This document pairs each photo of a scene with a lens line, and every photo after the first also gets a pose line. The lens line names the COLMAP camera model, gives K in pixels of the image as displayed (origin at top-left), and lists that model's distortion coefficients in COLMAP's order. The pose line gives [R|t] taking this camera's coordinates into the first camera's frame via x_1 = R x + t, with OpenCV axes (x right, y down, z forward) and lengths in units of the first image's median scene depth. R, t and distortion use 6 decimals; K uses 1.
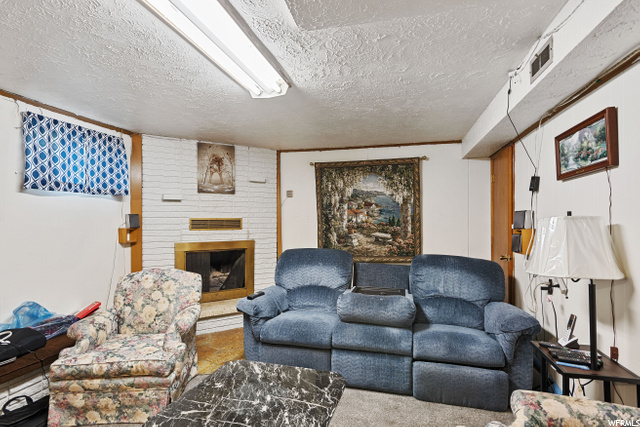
lens RADIAL K [[327.3, 0, 319.6], [0, 327.3, 219.2], [0, 0, 1]] dist [0.003584, -0.000203]
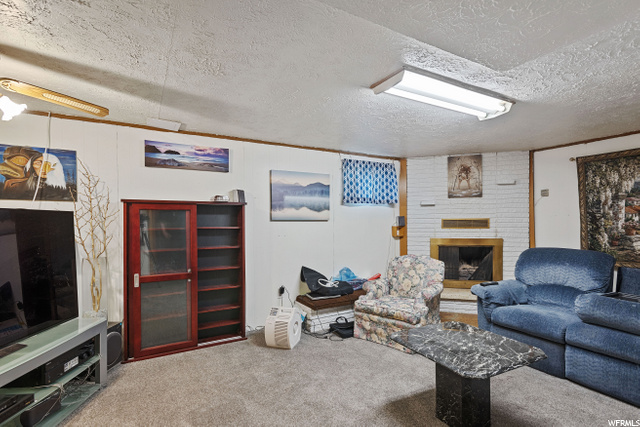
lens RADIAL K [[309.6, 0, 319.8], [0, 309.6, 222.4], [0, 0, 1]] dist [0.000244, 0.000099]
pose [[0.686231, -0.001386, -0.727382, 0.204139], [0.007866, 0.999954, 0.005516, 0.000507], [0.727341, -0.009506, 0.686210, -0.214967]]
